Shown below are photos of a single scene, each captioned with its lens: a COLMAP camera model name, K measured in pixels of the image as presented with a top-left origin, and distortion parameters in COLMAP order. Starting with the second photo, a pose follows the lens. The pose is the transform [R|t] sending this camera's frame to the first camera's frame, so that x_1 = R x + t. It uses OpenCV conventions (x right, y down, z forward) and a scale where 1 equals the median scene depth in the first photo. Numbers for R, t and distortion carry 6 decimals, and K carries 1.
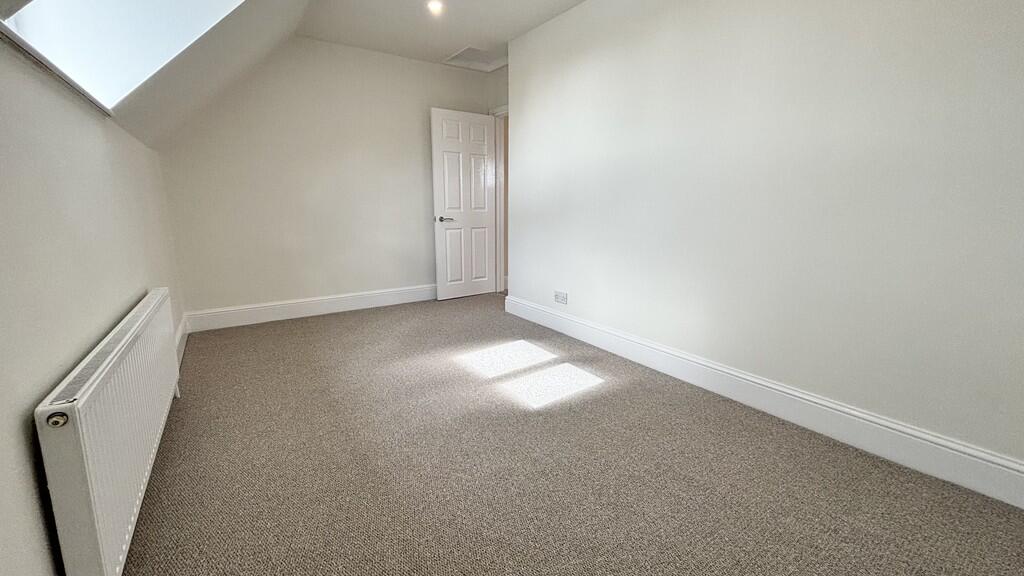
lens RADIAL K [[406.6, 0, 512.0], [0, 406.6, 288.0], [0, 0, 1]] dist [0.000487, -0.000126]
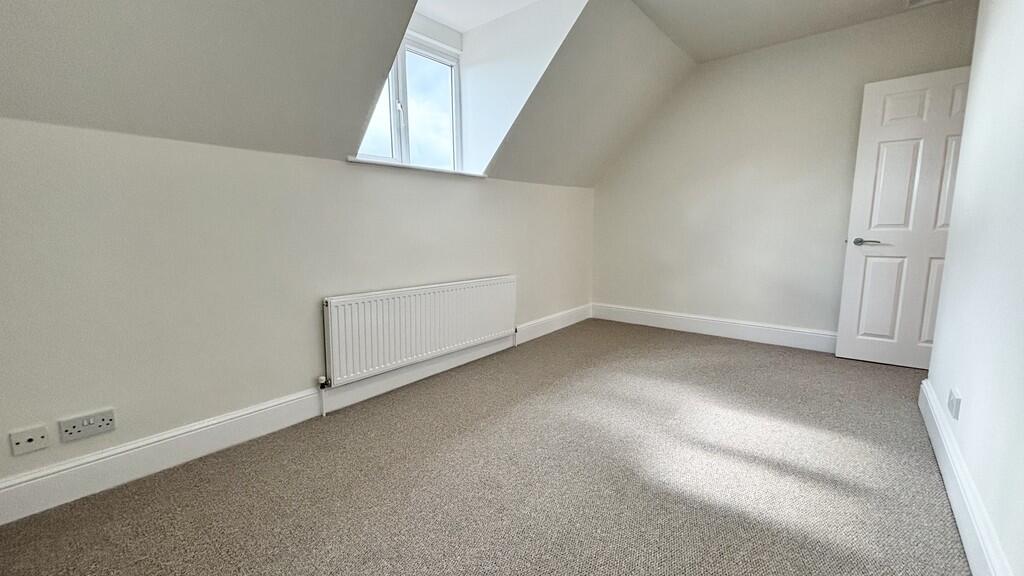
lens RADIAL K [[411.6, 0, 510.6], [0, 411.6, 281.9], [0, 0, 1]] dist [-0.000356, -0.000159]
pose [[0.251798, 0.119030, -0.960432, 0.364030], [-0.180448, 0.980778, 0.074244, -0.049566], [0.950808, 0.154614, 0.268436, 0.272460]]
